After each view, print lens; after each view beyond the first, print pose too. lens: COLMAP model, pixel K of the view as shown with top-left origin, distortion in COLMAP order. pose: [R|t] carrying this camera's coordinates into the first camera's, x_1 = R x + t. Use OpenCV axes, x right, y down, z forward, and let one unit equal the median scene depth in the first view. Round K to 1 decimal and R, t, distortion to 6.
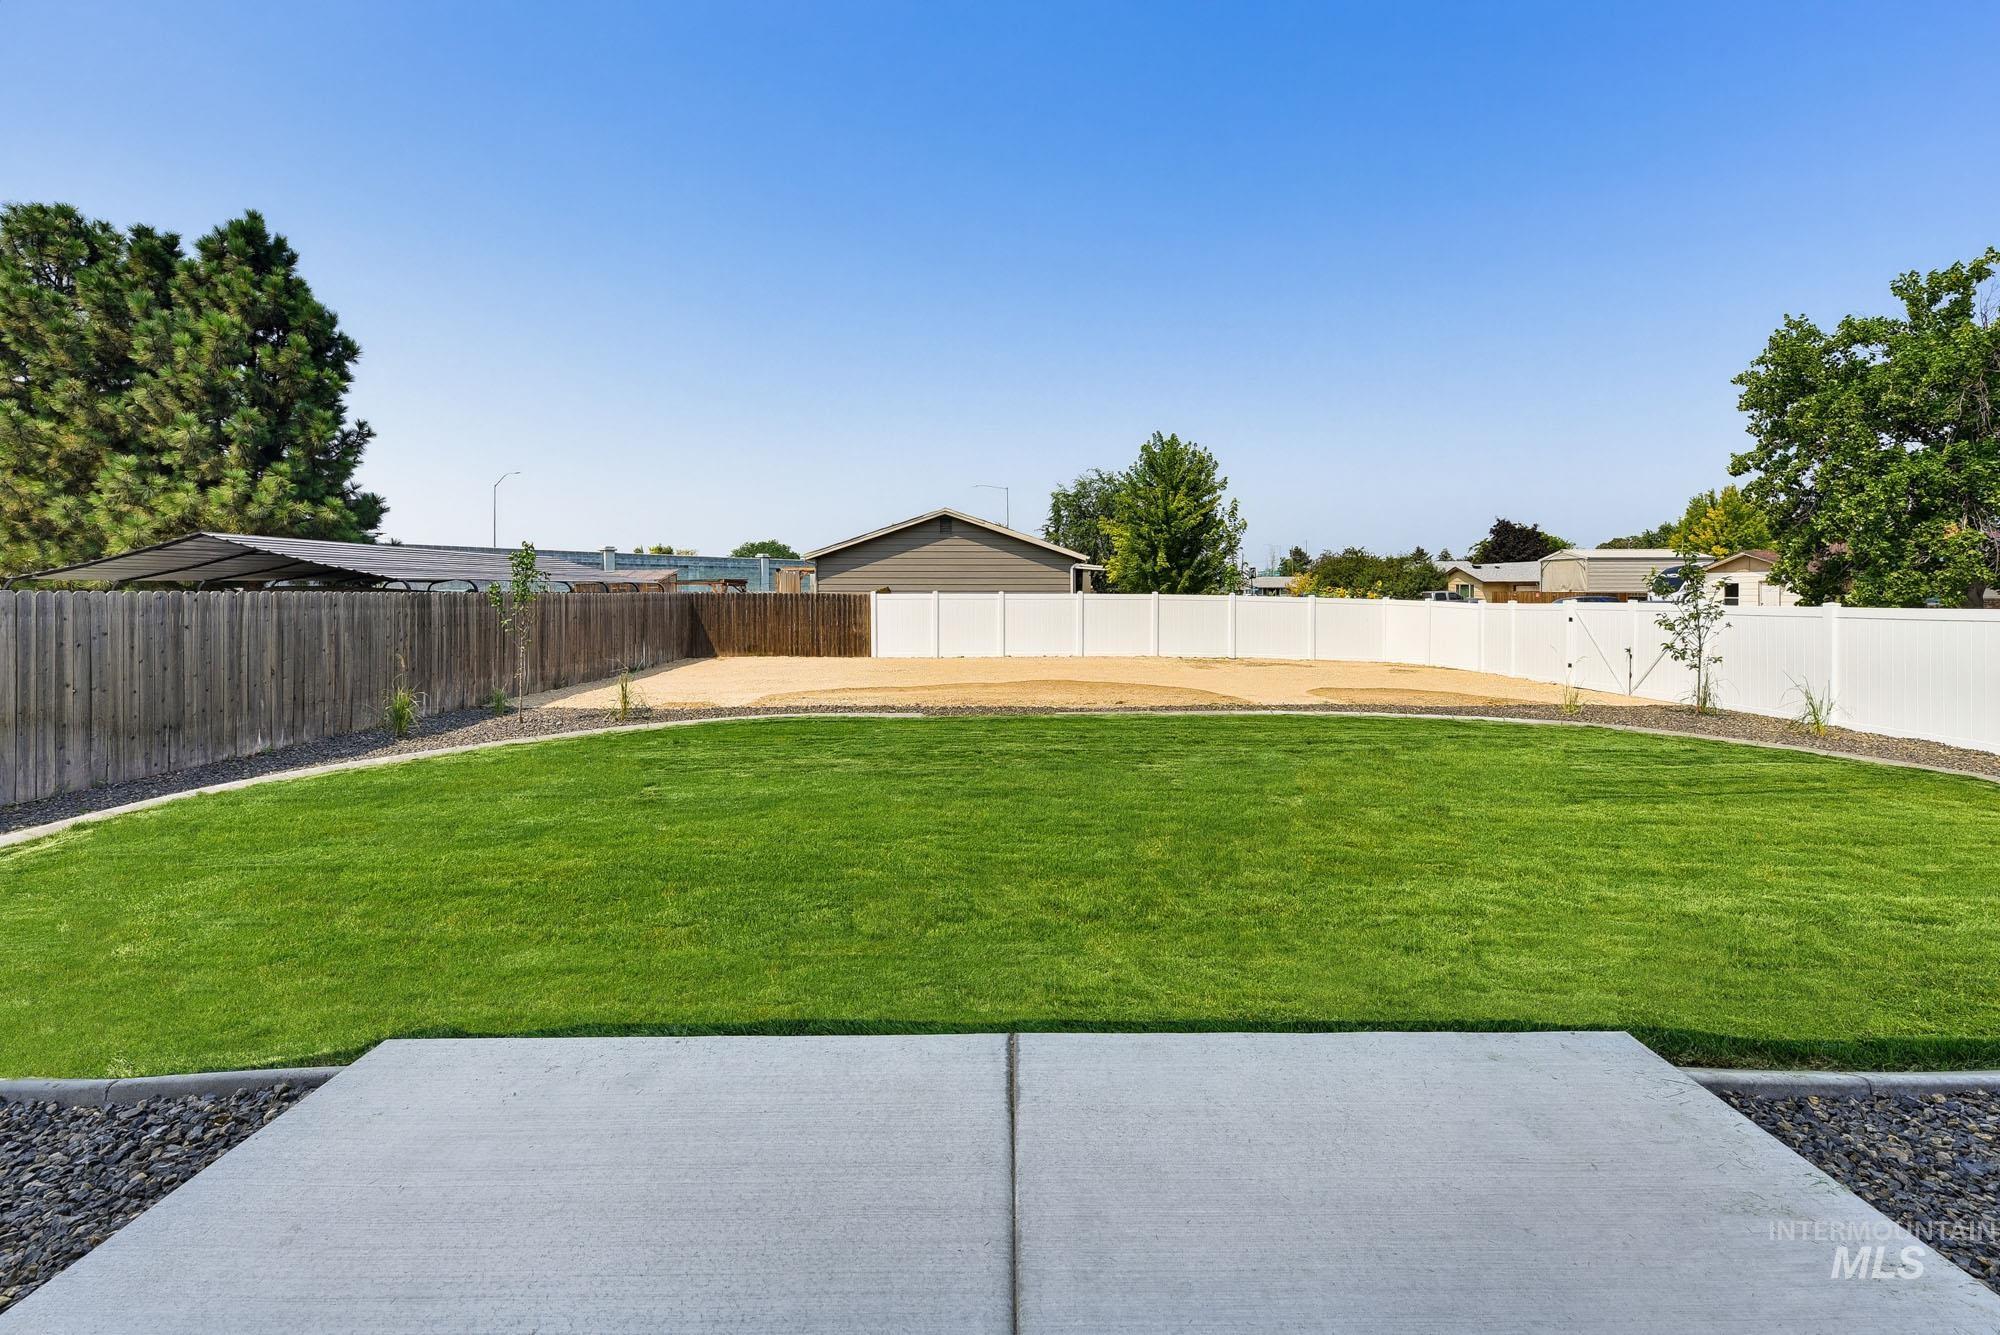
lens RADIAL K [[777.0, 0, 1001.5], [0, 777.0, 593.3], [0, 0, 1]] dist [-0.003738, -0.000784]
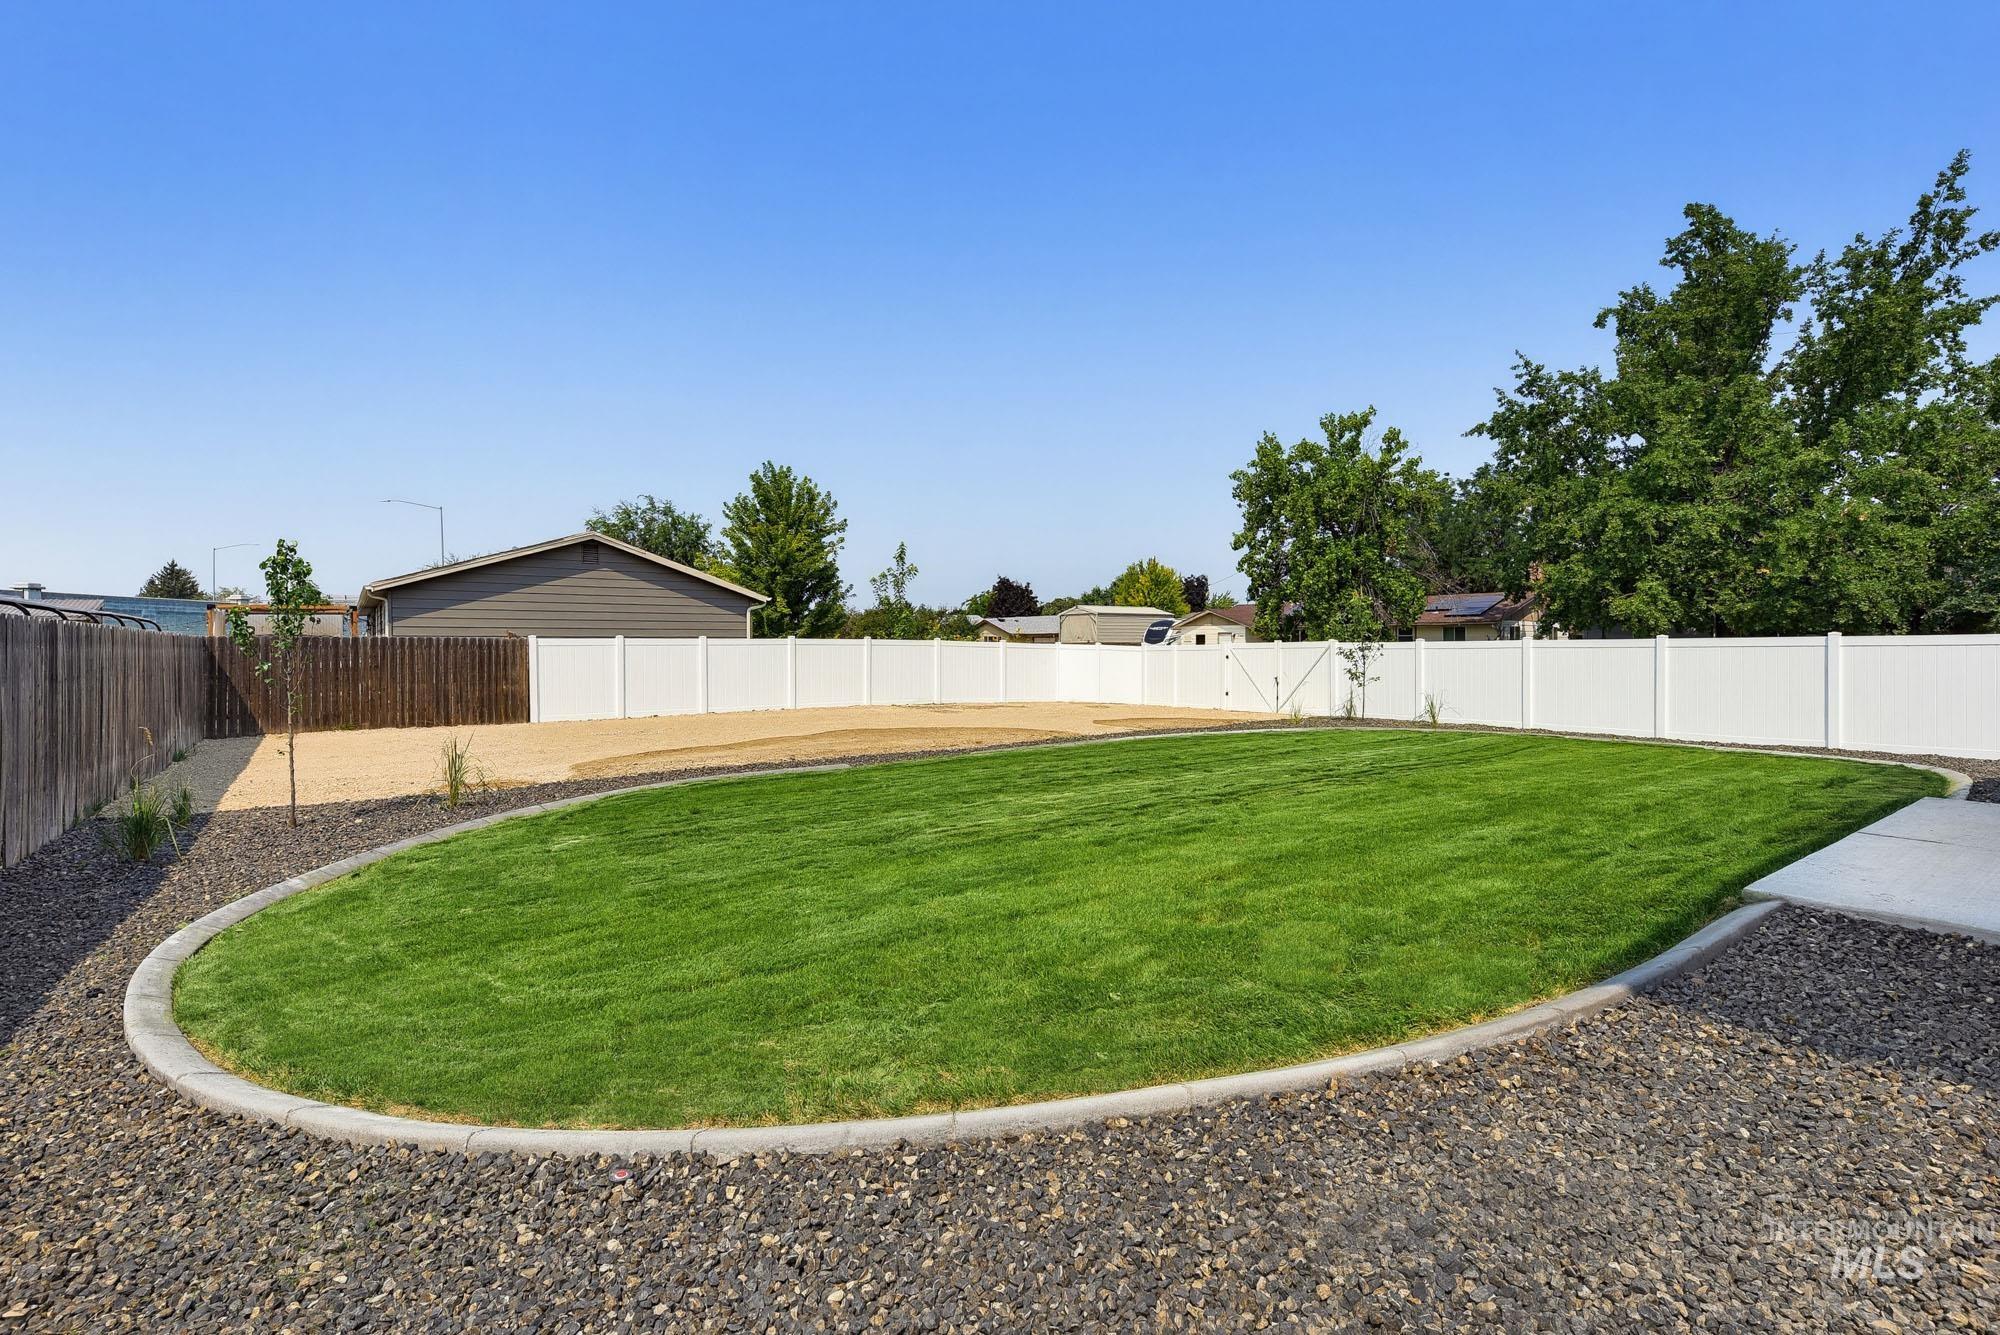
lens RADIAL K [[875.0, 0, 1000.5], [0, 875.0, 654.3], [0, 0, 1]] dist [0.003087, 0.000056]
pose [[0.813979, -0.008558, 0.580831, -0.249276], [0.005039, 0.999958, 0.007672, 0.010325], [-0.580873, -0.003318, 0.813988, 0.040322]]
